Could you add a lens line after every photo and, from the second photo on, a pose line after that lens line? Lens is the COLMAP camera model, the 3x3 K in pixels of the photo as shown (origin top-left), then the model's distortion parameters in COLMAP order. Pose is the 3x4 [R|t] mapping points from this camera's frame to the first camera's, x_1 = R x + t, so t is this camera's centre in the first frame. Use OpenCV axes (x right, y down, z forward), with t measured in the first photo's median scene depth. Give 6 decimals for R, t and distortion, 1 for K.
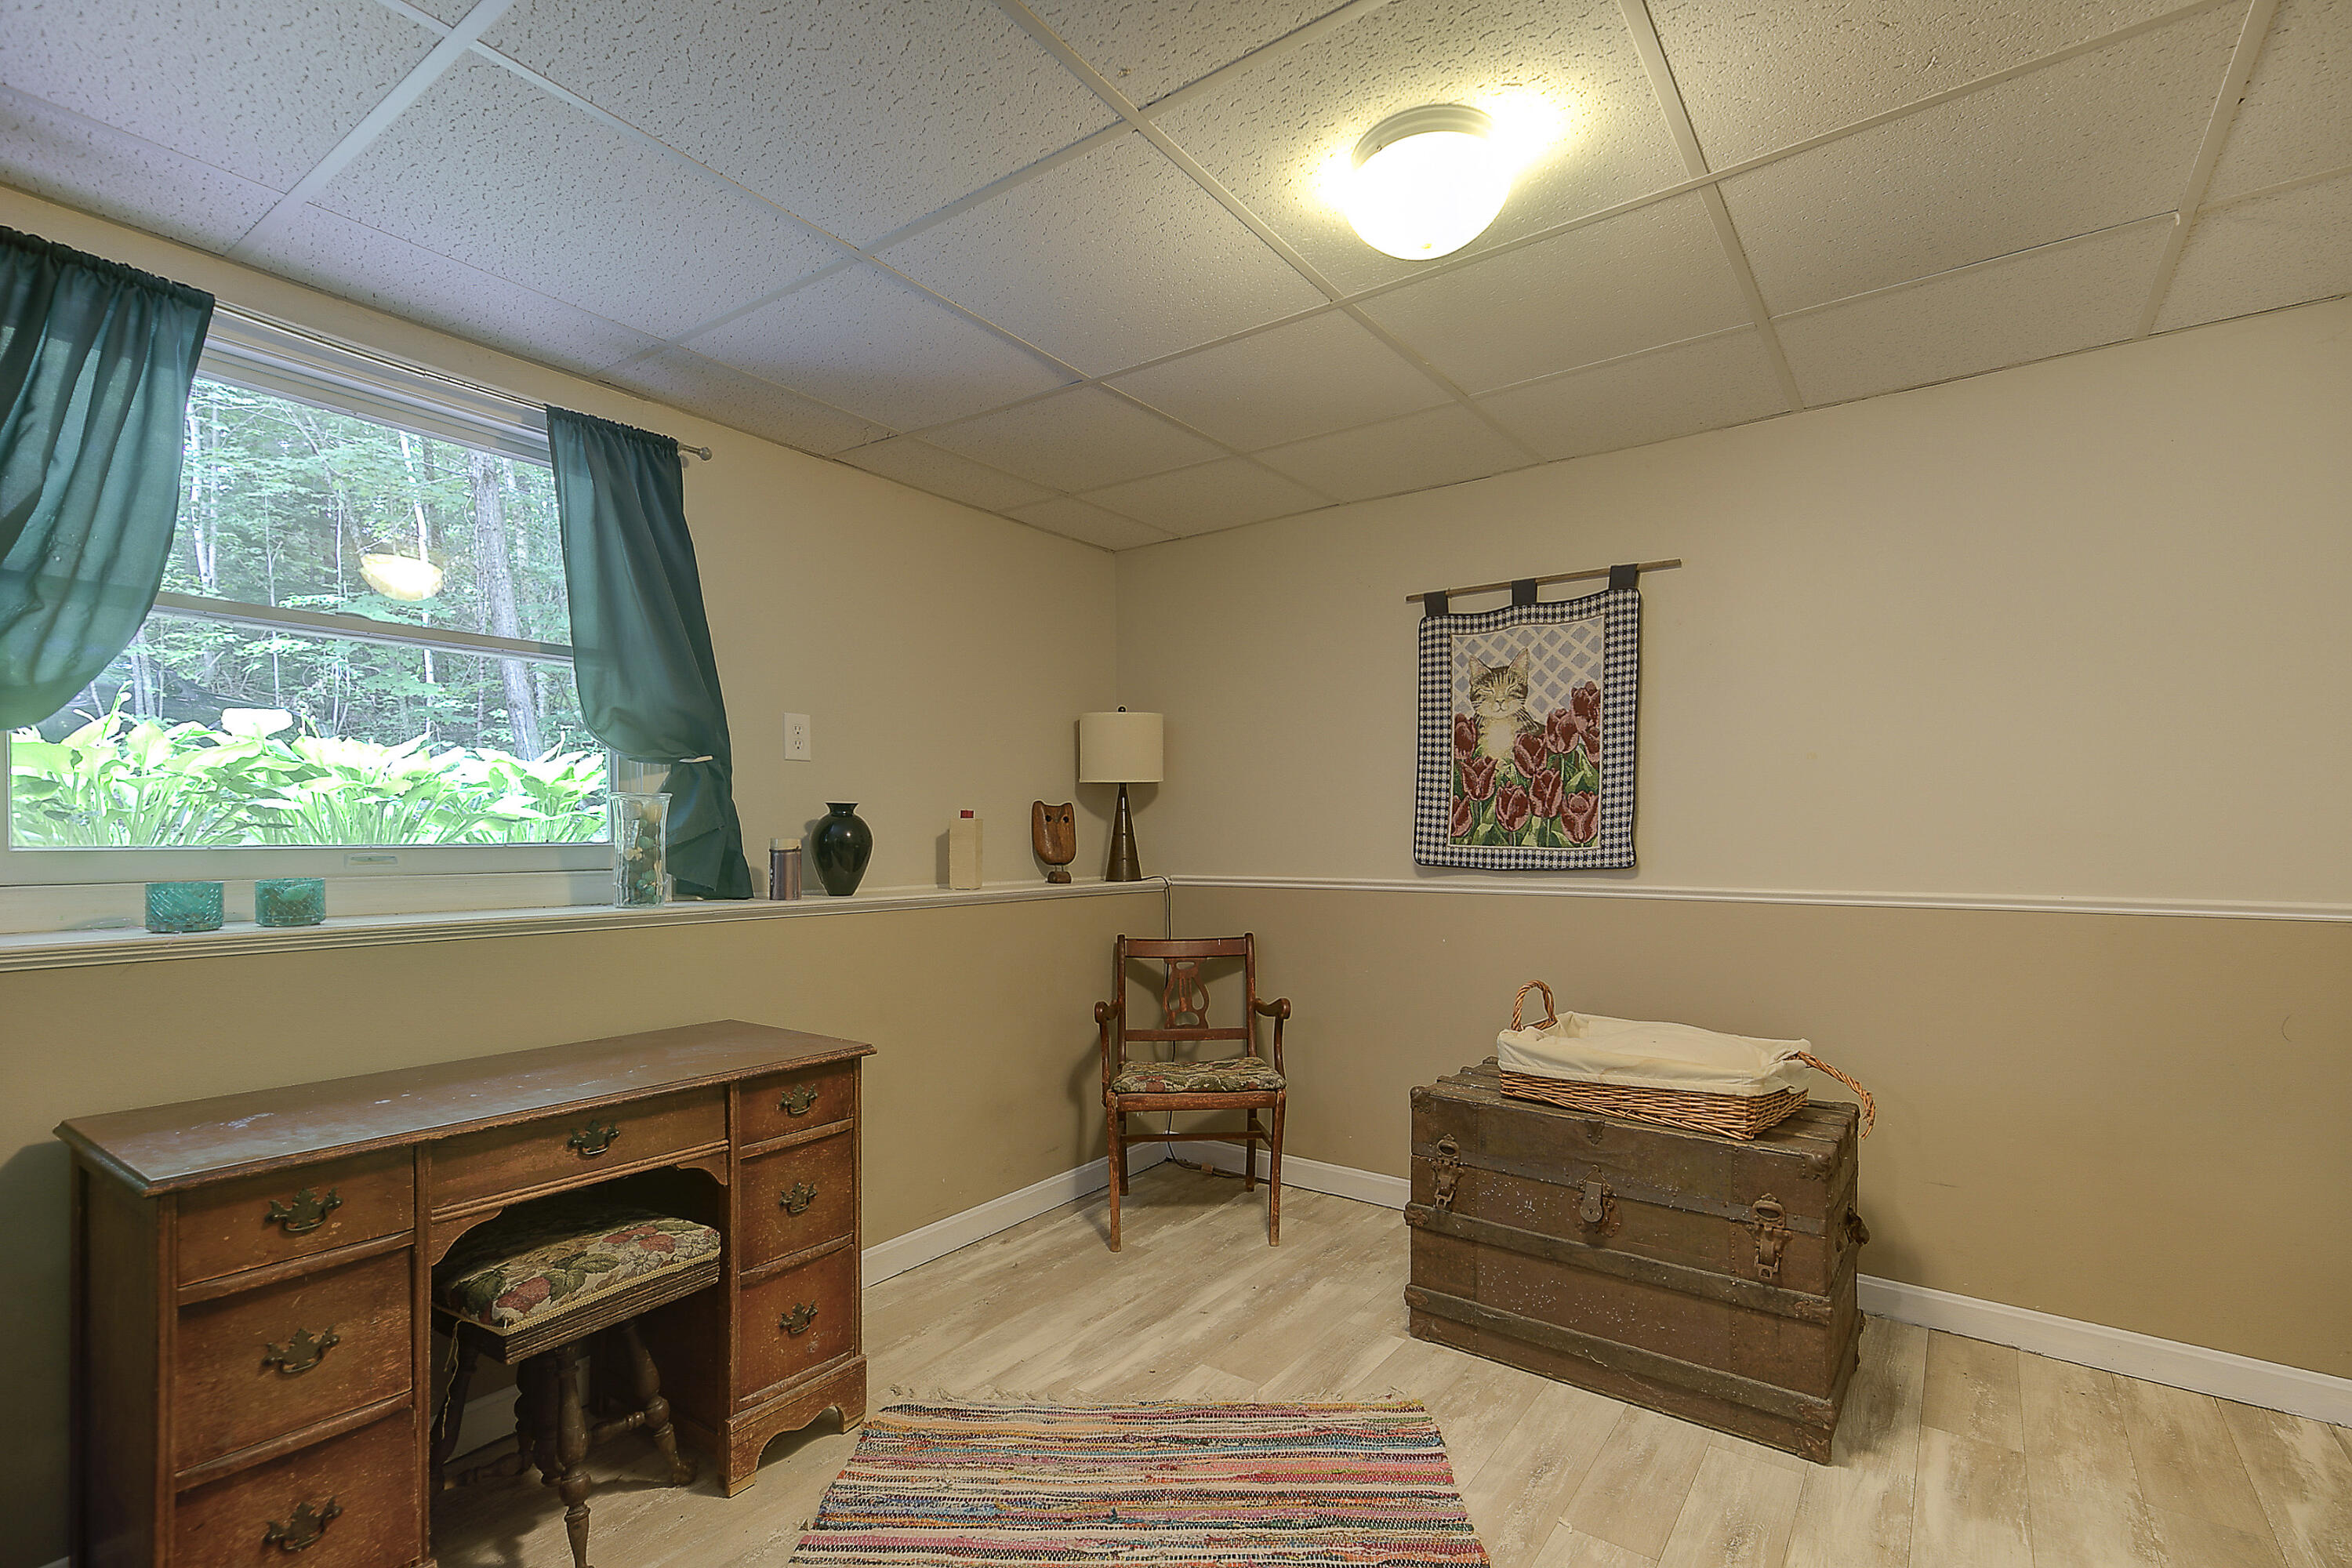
lens RADIAL K [[1079.0, 0, 1153.1], [0, 1079.0, 824.4], [0, 0, 1]] dist [0.012054, 0.000211]
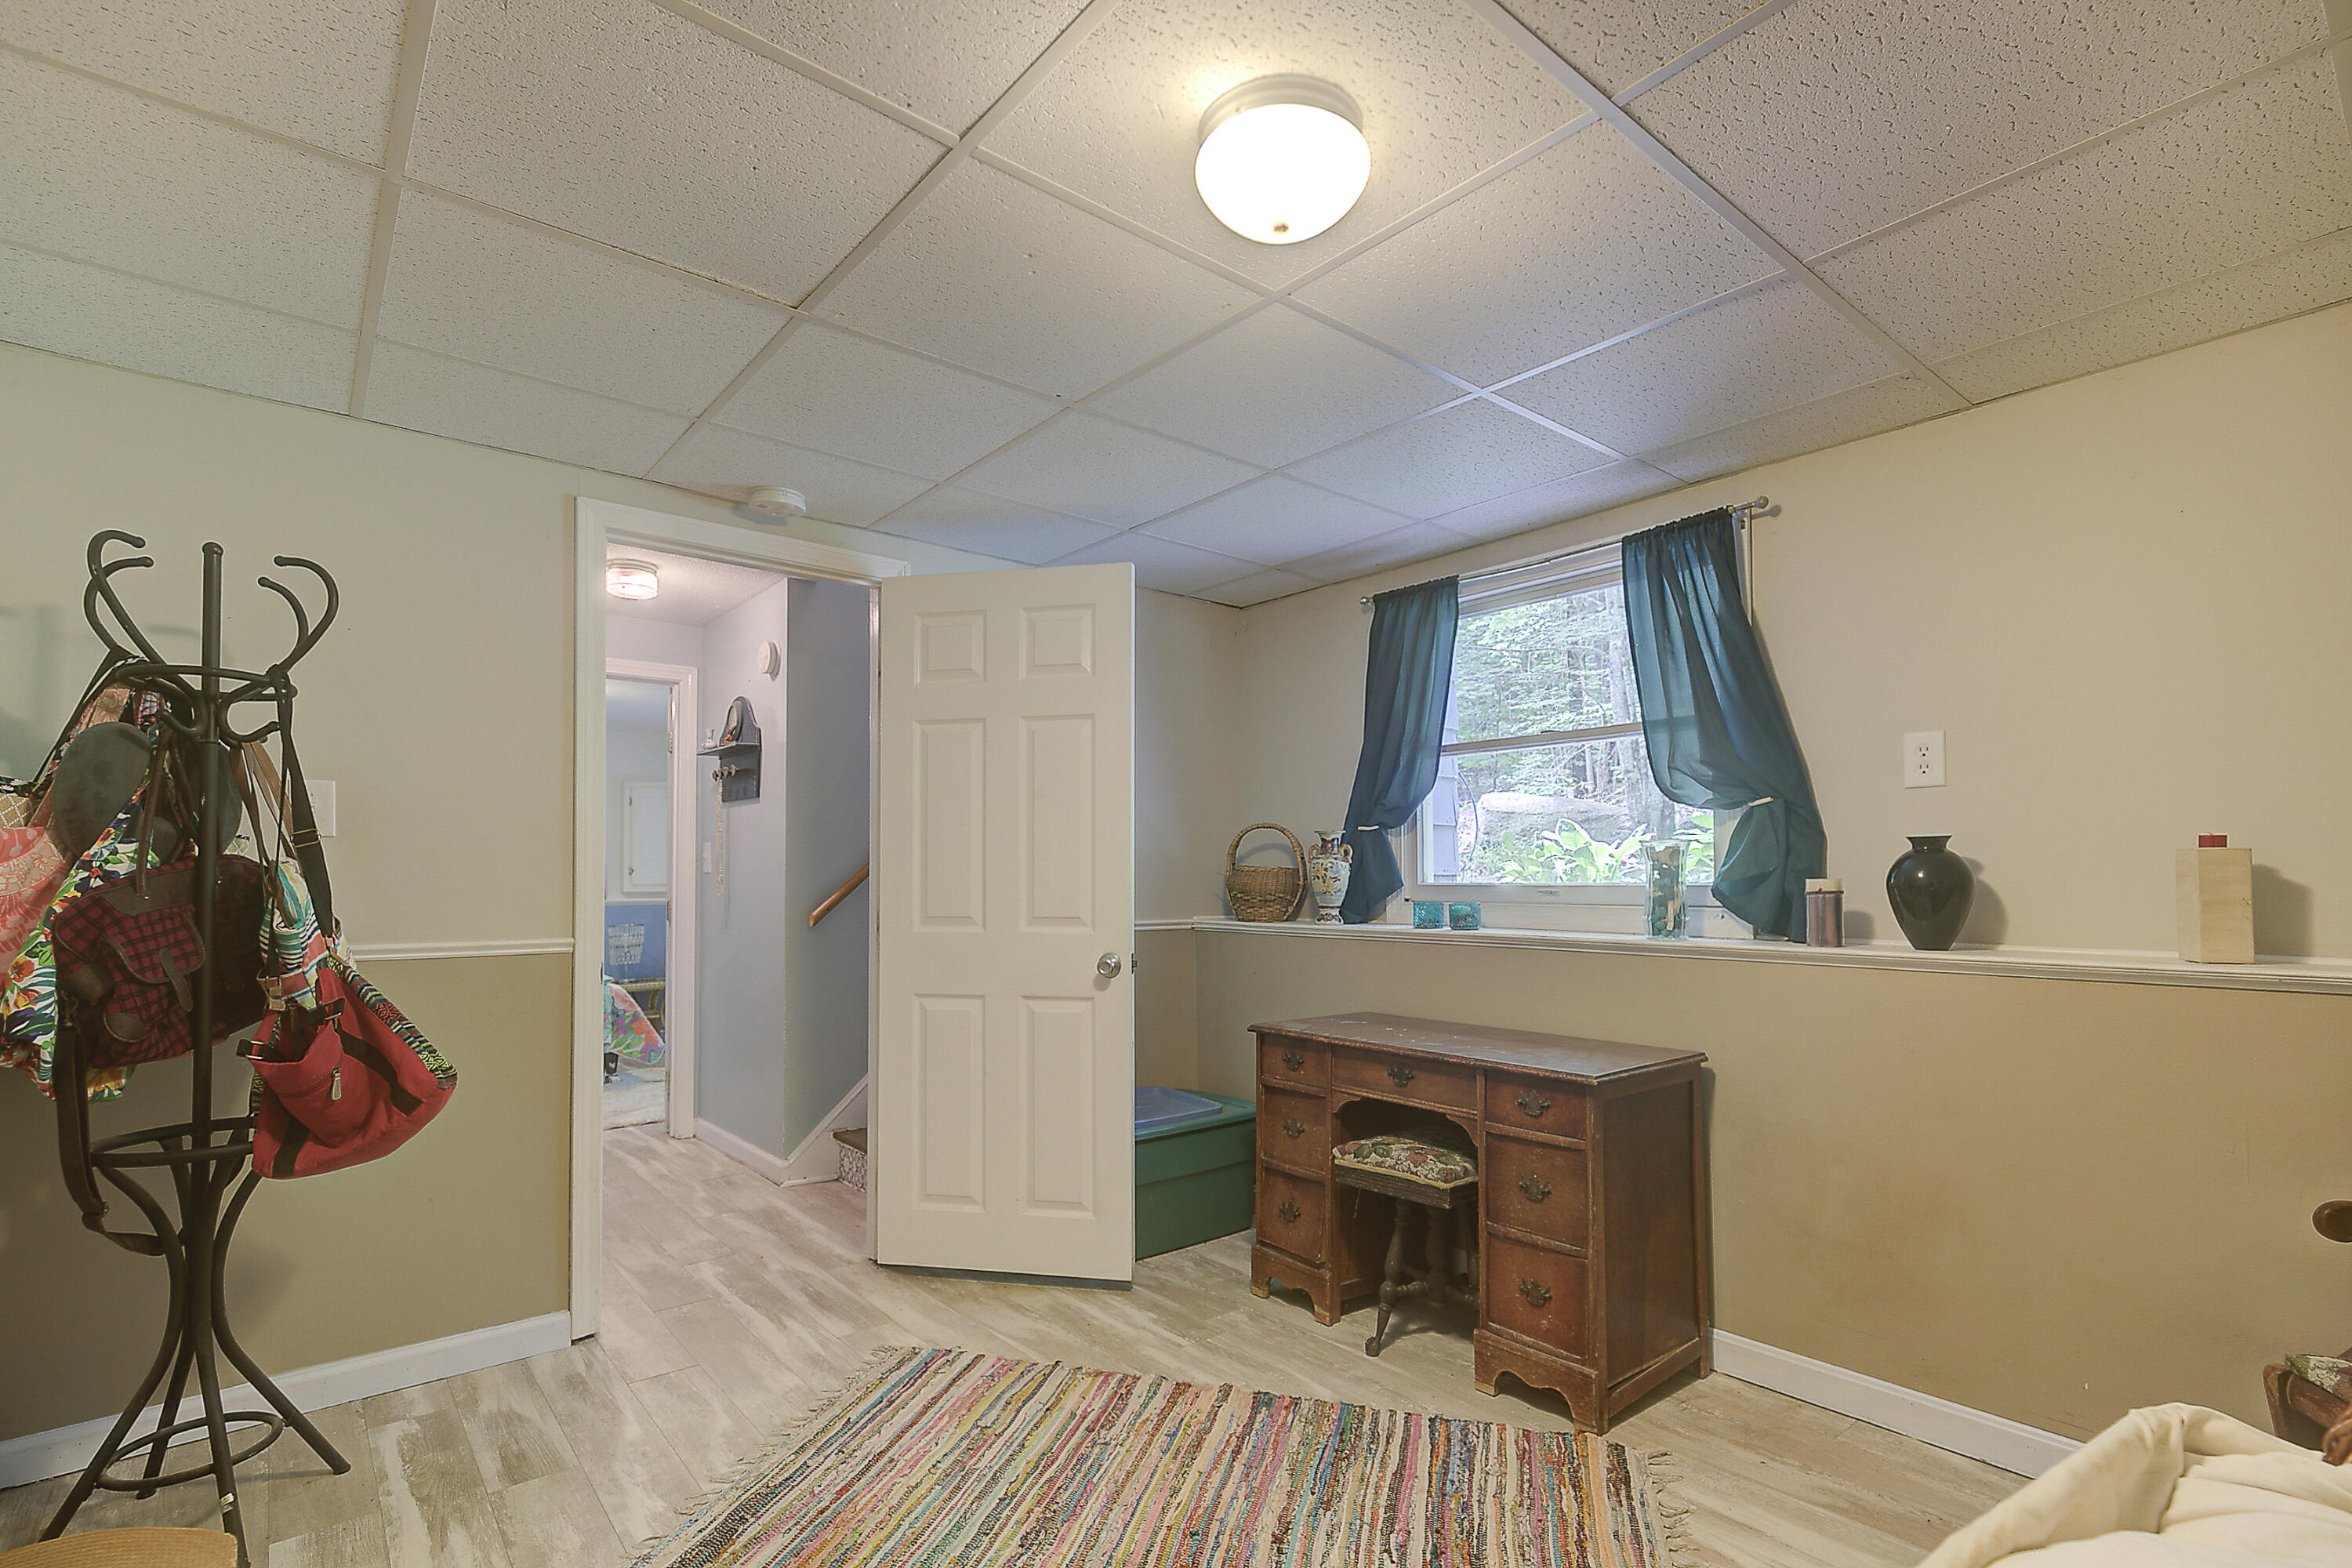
lens RADIAL K [[1079.0, 0, 1153.1], [0, 1079.0, 824.4], [0, 0, 1]] dist [0.012054, 0.000211]
pose [[-0.236855, -0.046217, -0.970445, 0.921700], [0.012572, 0.998638, -0.050628, 0.007974], [0.971464, -0.024192, -0.235952, 0.887218]]
